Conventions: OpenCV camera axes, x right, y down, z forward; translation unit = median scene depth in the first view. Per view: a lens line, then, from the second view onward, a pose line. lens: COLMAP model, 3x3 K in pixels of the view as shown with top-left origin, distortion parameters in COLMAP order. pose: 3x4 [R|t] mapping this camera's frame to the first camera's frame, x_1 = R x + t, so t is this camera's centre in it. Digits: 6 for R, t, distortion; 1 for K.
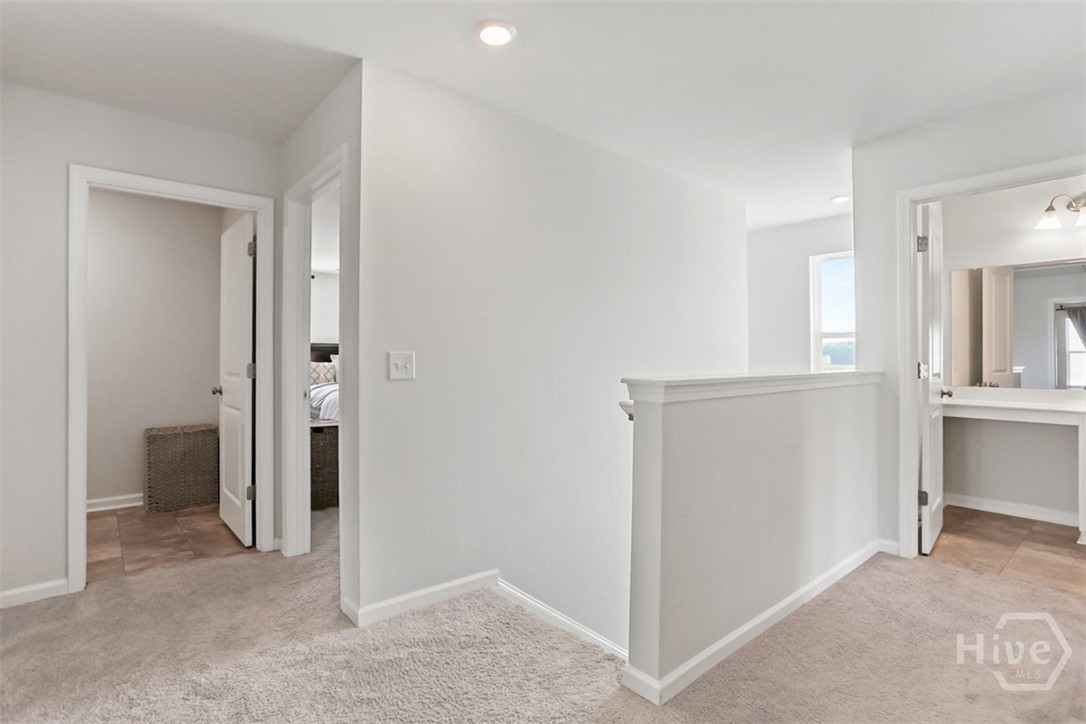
lens RADIAL K [[531.0, 0, 543.0], [0, 531.0, 362.0], [0, 0, 1]] dist [-0.001388, 0.000990]
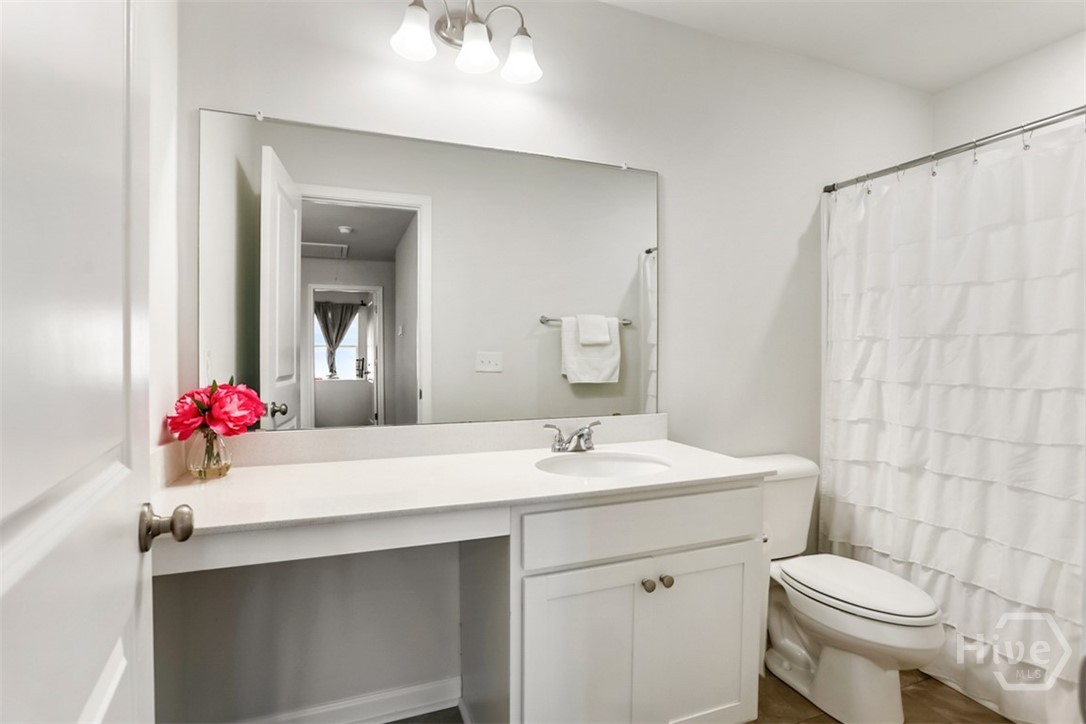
lens RADIAL K [[531.0, 0, 543.0], [0, 531.0, 362.0], [0, 0, 1]] dist [-0.001388, 0.000990]
pose [[0.339339, -0.005133, 0.940650, 0.595927], [-0.007299, 0.999941, 0.008090, -0.007528], [-0.940636, -0.009611, 0.339282, 0.767018]]
